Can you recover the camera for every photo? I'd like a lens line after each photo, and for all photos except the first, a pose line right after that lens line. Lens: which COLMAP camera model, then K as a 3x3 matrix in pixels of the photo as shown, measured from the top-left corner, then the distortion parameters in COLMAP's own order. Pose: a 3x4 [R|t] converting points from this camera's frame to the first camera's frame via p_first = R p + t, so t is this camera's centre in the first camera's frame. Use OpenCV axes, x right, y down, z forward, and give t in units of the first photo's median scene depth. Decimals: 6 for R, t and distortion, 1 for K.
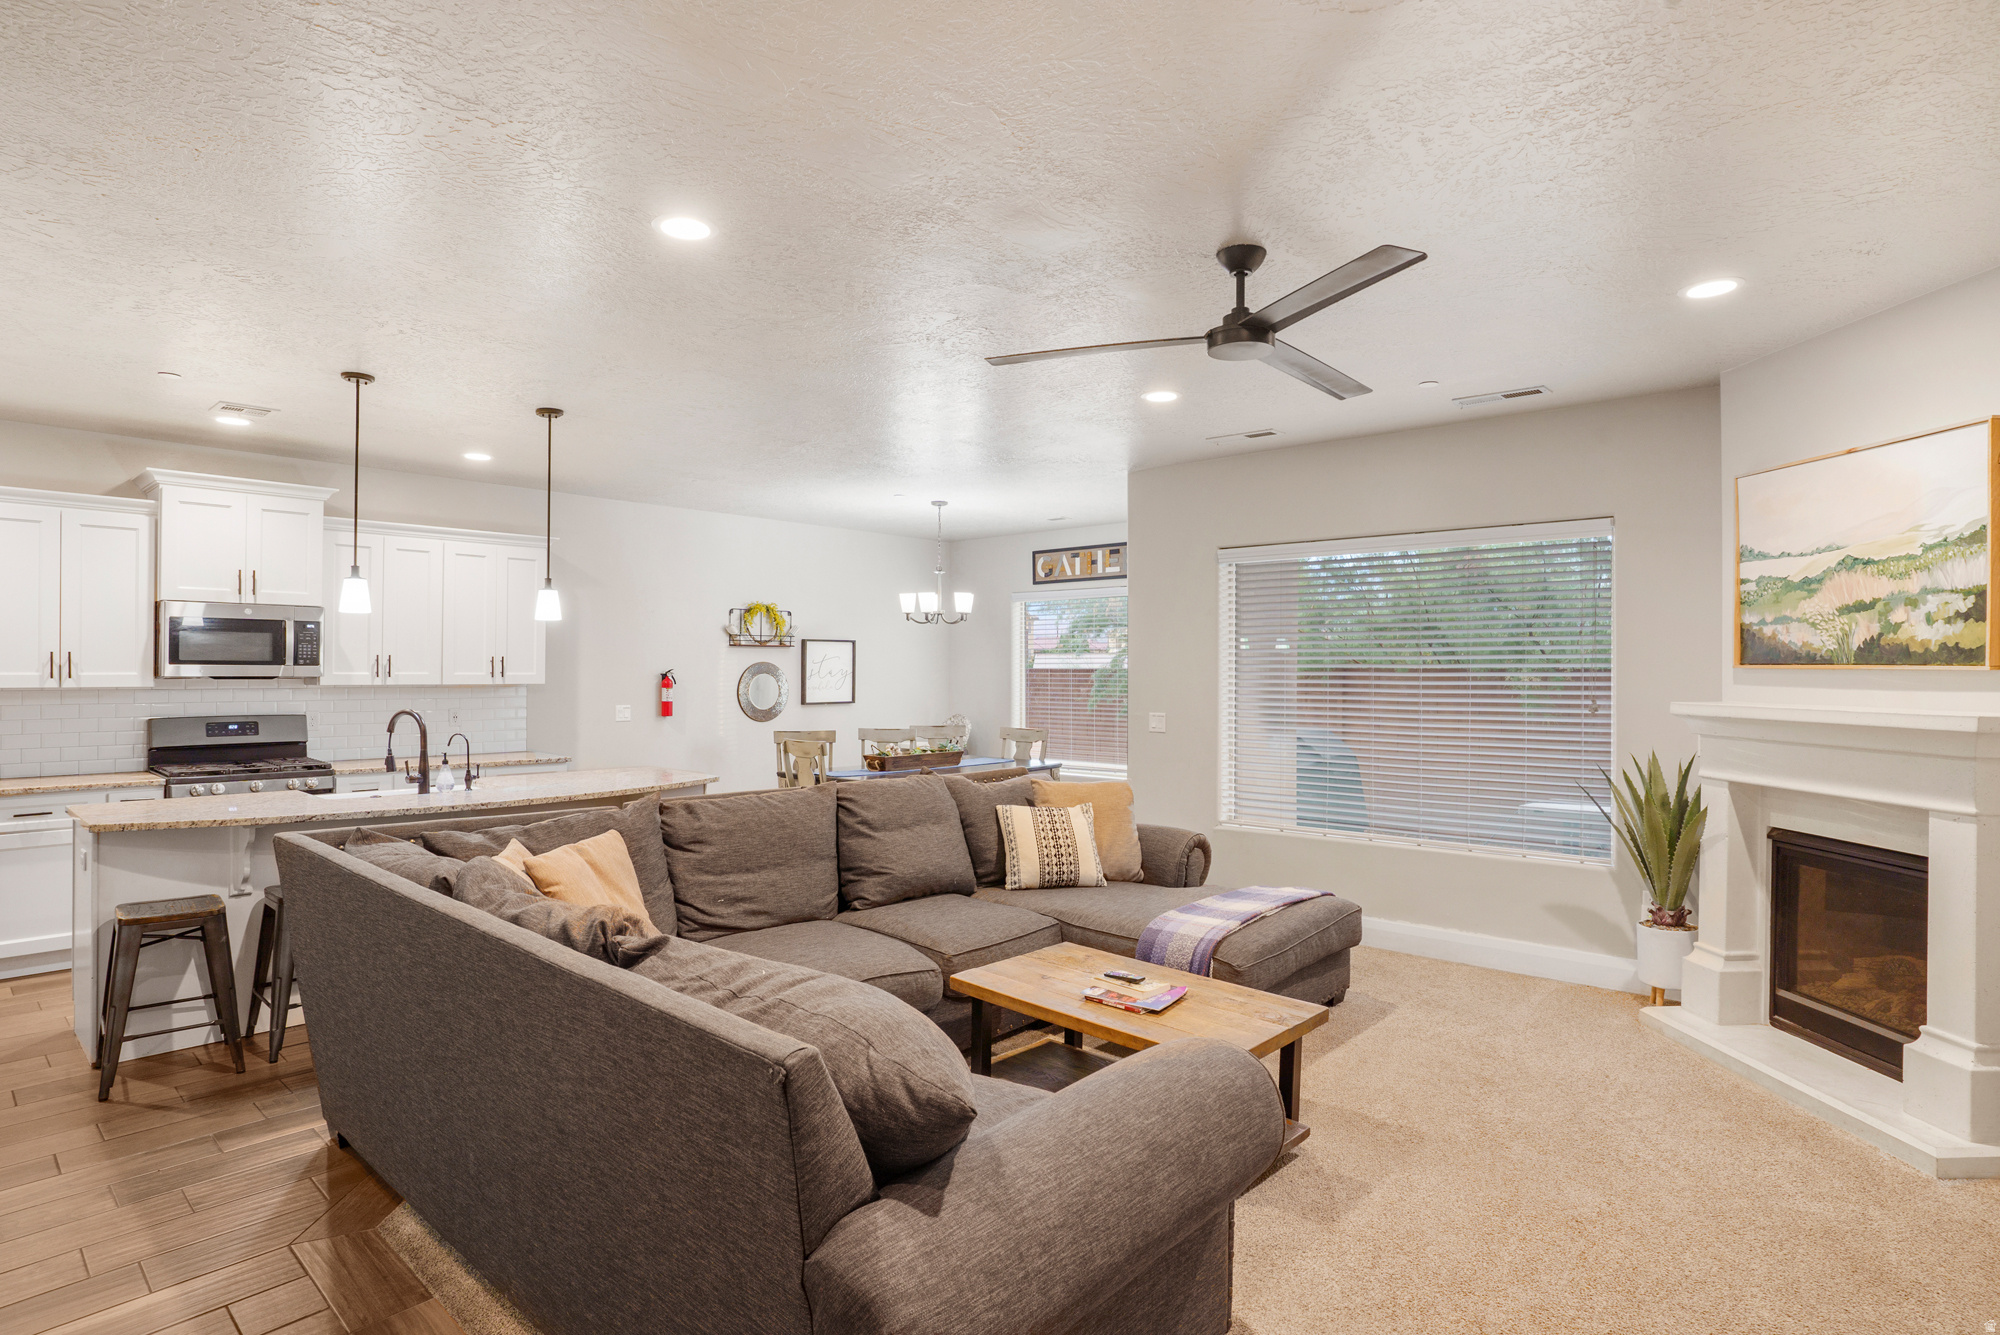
lens RADIAL K [[1016.1, 0, 994.2], [0, 1016.1, 672.7], [0, 0, 1]] dist [-0.070070, 0.034695]
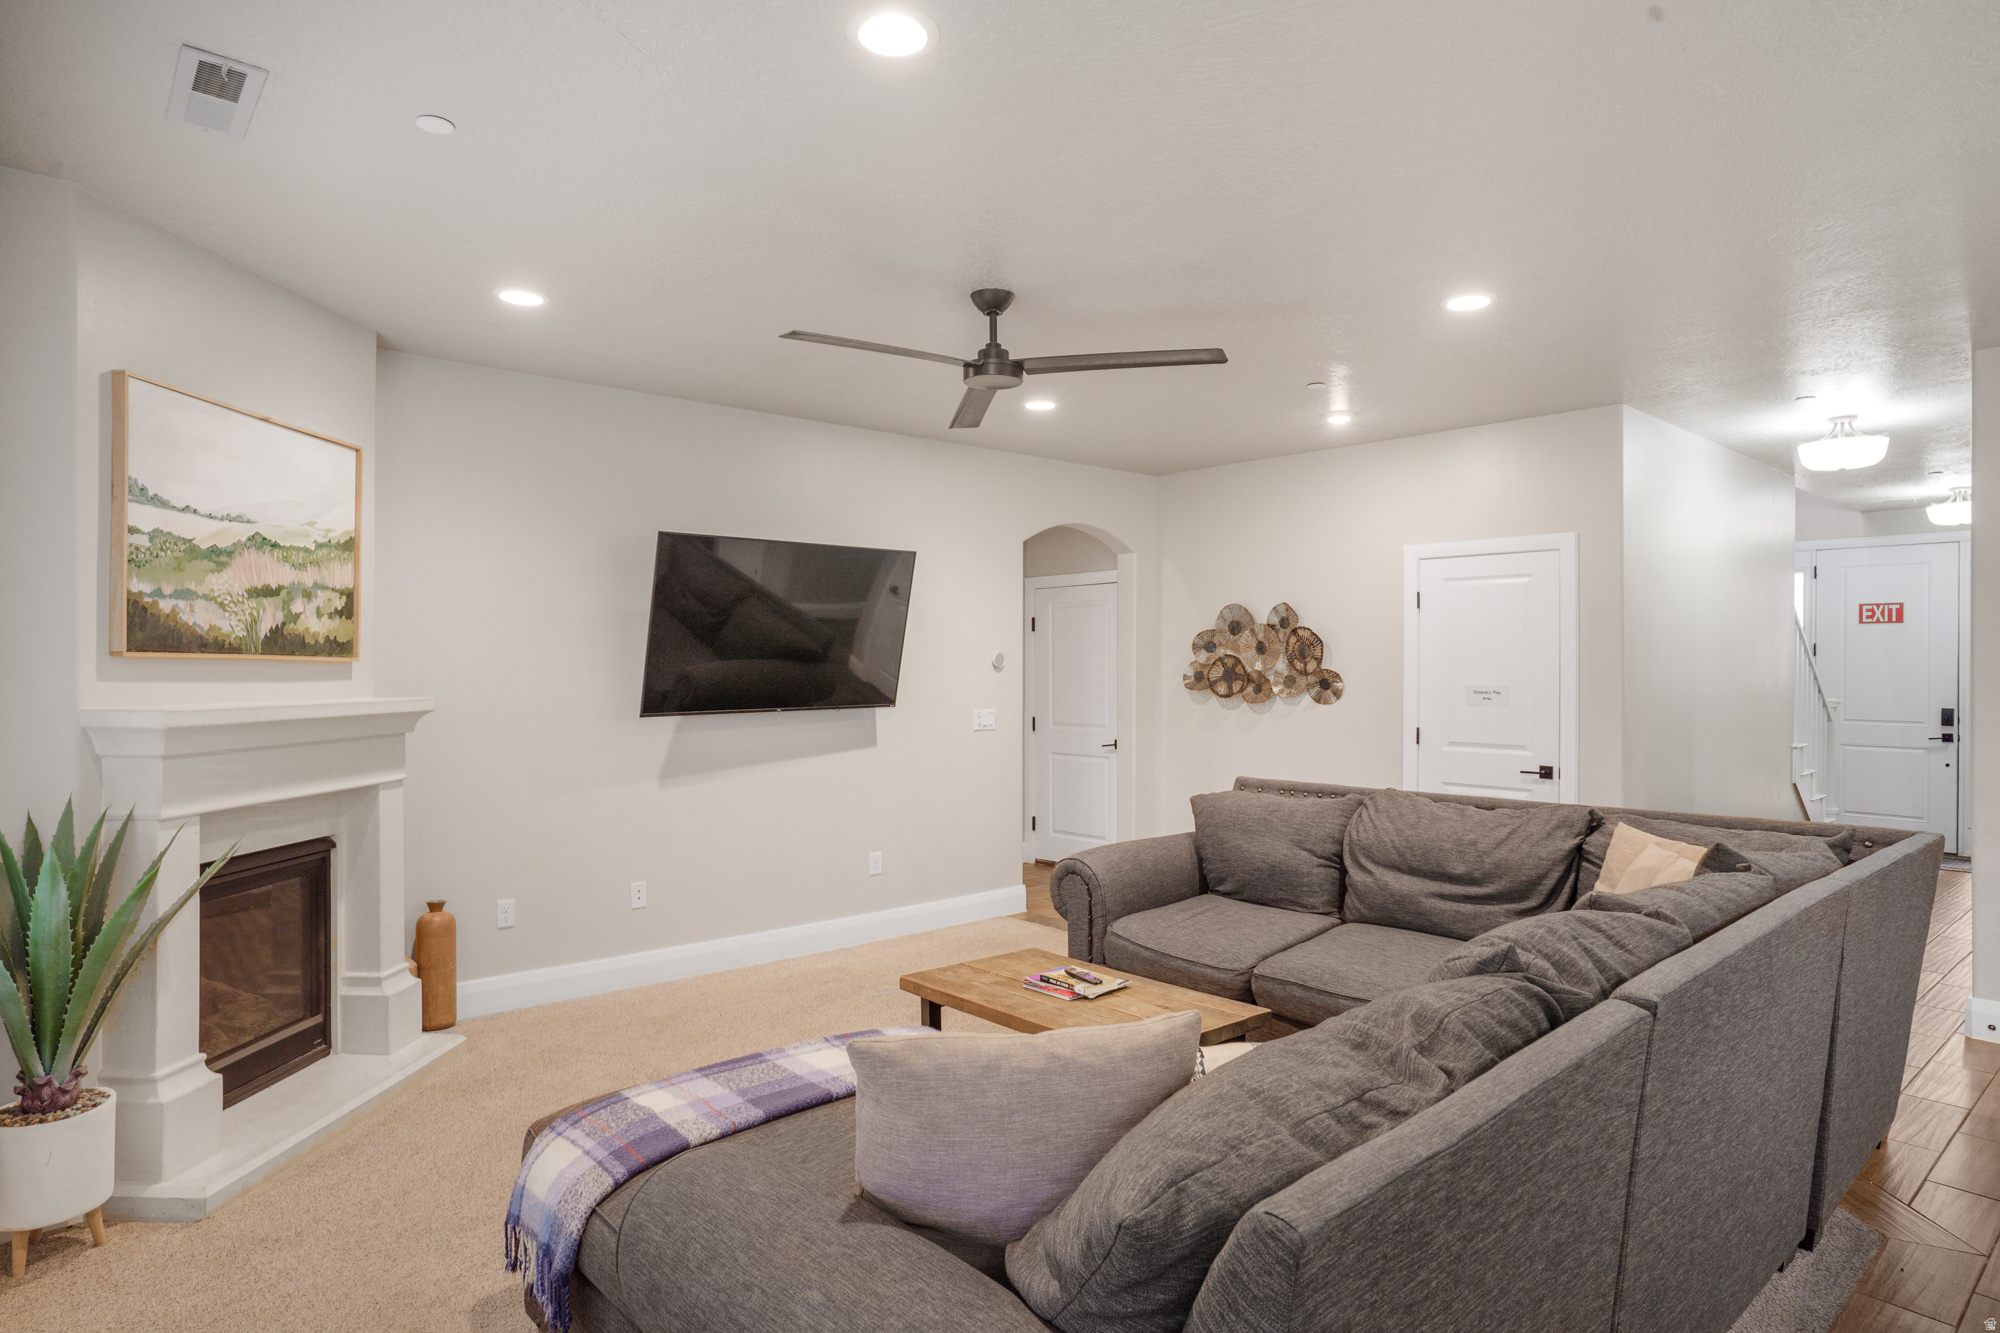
lens RADIAL K [[1157.4, 0, 969.6], [0, 1157.4, 668.1], [0, 0, 1]] dist [-0.045399, 0.051440]
pose [[-0.992043, -0.003943, 0.125840, 0.062082], [-0.003603, 0.999989, 0.002933, -0.000711], [-0.125851, 0.002456, -0.992046, 1.333960]]
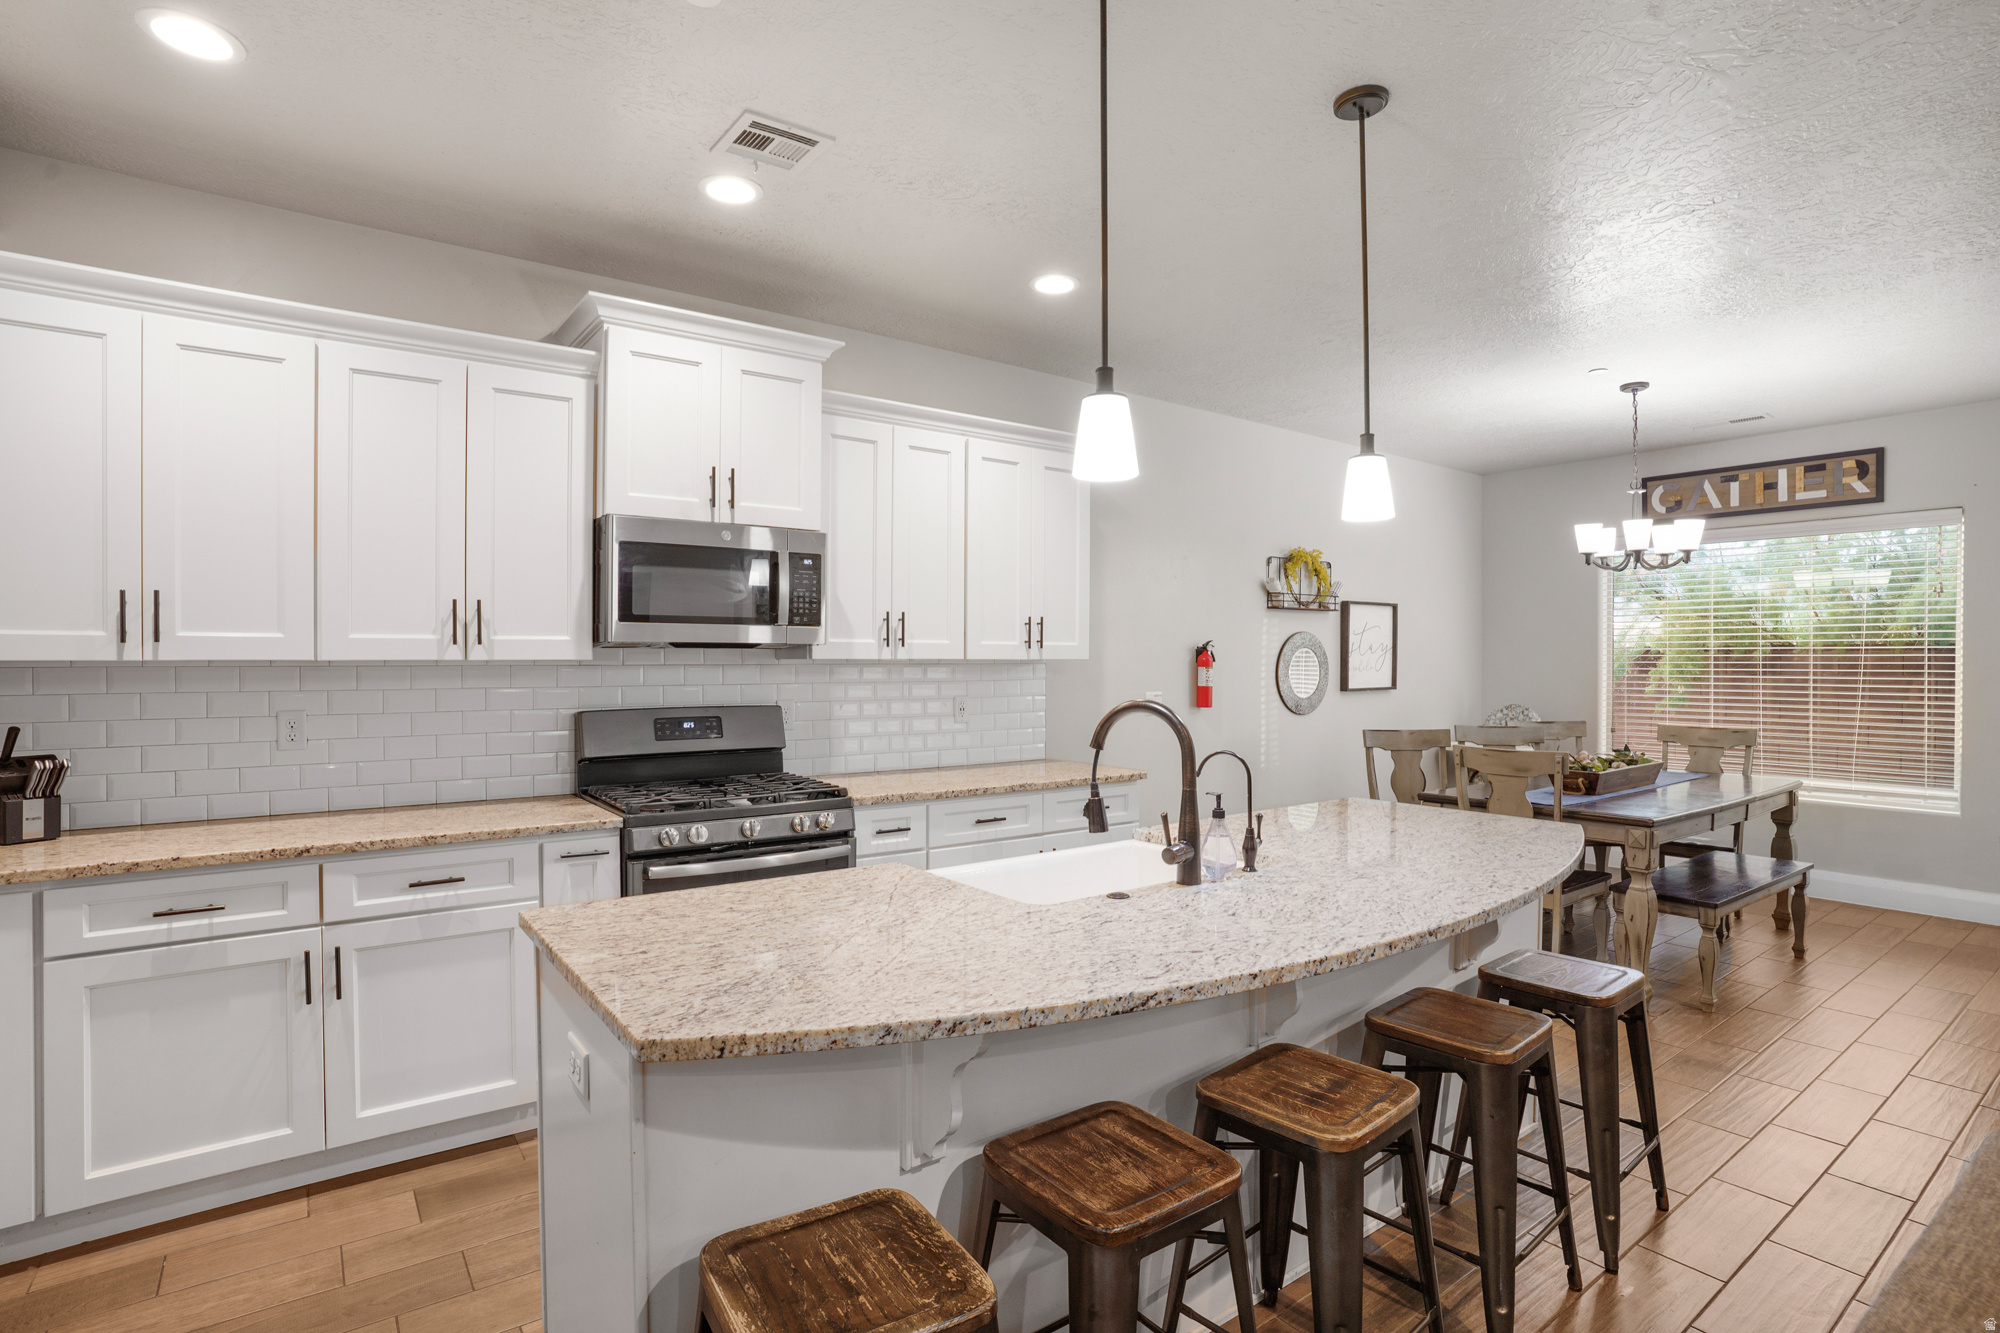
lens RADIAL K [[974.7, 0, 1007.0], [0, 974.7, 665.2], [0, 0, 1]] dist [-0.083365, 0.038374]
pose [[0.981992, 0.000067, -0.188922, -0.512603], [0.000977, 0.999985, 0.005433, 0.015376], [0.188920, -0.005520, 0.981977, 0.485837]]
